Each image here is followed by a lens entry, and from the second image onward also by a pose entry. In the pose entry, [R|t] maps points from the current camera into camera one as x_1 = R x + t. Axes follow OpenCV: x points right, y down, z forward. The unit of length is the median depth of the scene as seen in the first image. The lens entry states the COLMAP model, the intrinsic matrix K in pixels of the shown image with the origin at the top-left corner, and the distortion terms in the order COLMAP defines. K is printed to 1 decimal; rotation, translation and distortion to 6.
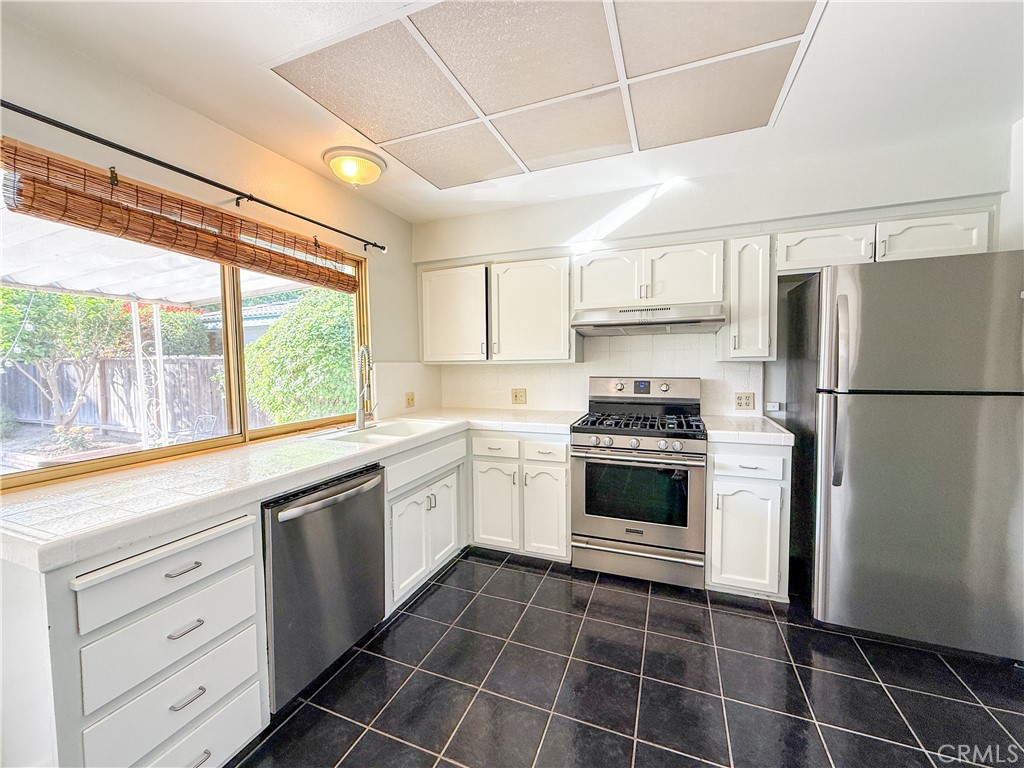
lens RADIAL K [[403.8, 0, 512.2], [0, 403.8, 382.2], [0, 0, 1]] dist [0.013053, -0.000213]
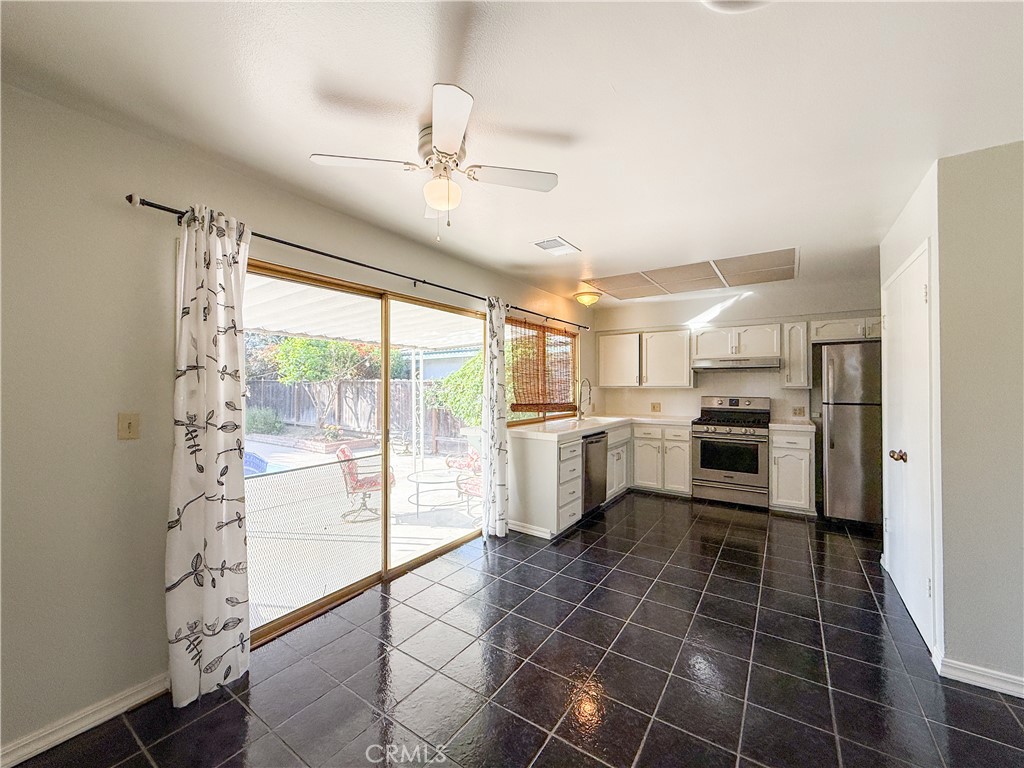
lens RADIAL K [[403.8, 0, 514.8], [0, 403.8, 383.4], [0, 0, 1]] dist [0.013053, -0.000213]
pose [[0.977553, 0.010825, -0.210410, -0.260962], [-0.021989, 0.998467, -0.050794, 0.042949], [0.209537, 0.054280, 0.976293, -1.004754]]
